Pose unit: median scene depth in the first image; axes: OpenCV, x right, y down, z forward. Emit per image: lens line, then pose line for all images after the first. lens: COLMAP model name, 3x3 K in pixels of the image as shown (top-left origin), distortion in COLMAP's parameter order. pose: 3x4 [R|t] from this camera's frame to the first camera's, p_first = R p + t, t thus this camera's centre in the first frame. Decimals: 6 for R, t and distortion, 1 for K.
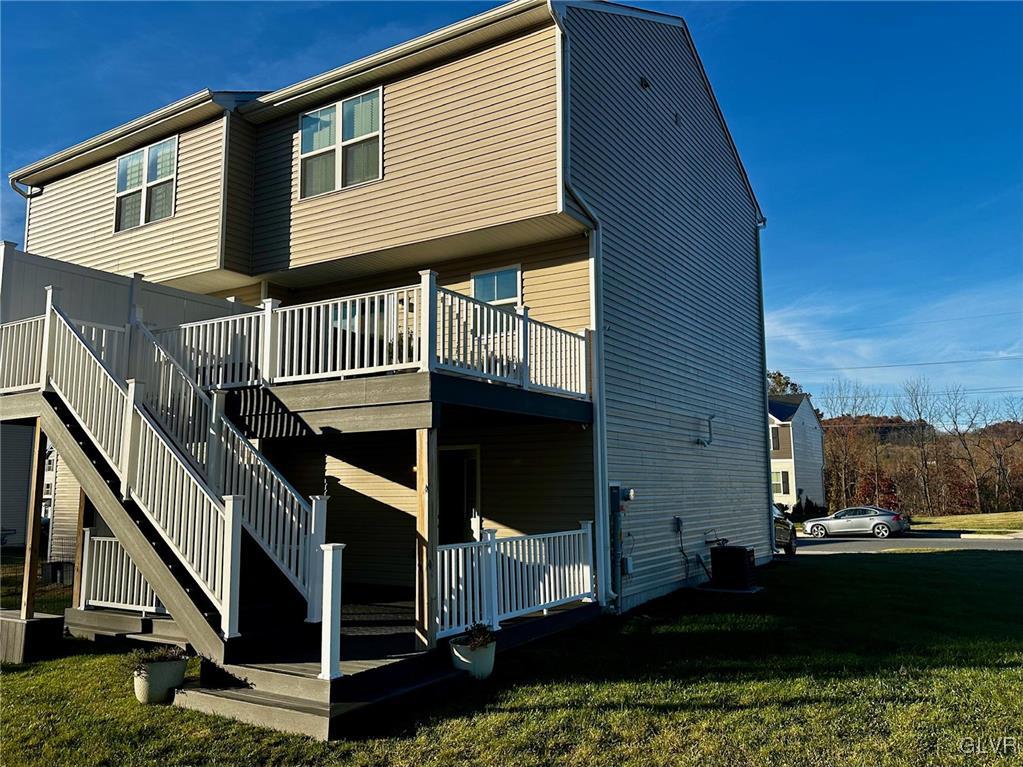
lens RADIAL K [[789.2, 0, 515.1], [0, 789.2, 376.5], [0, 0, 1]] dist [0.016900, -0.017883]
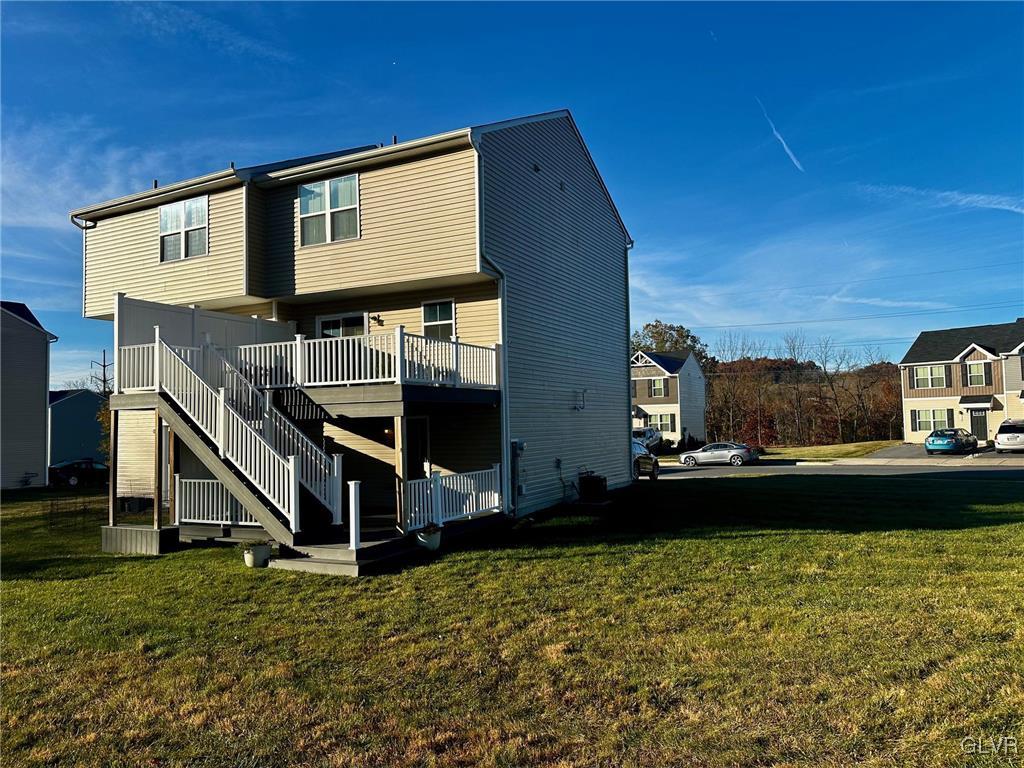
lens RADIAL K [[739.4, 0, 512.8], [0, 739.4, 388.7], [0, 0, 1]] dist [0.033268, -0.021925]
pose [[0.997150, -0.011340, 0.074594, 0.012676], [0.004260, 0.995525, 0.094402, -0.111322], [-0.075331, -0.093815, 0.992736, -0.489734]]
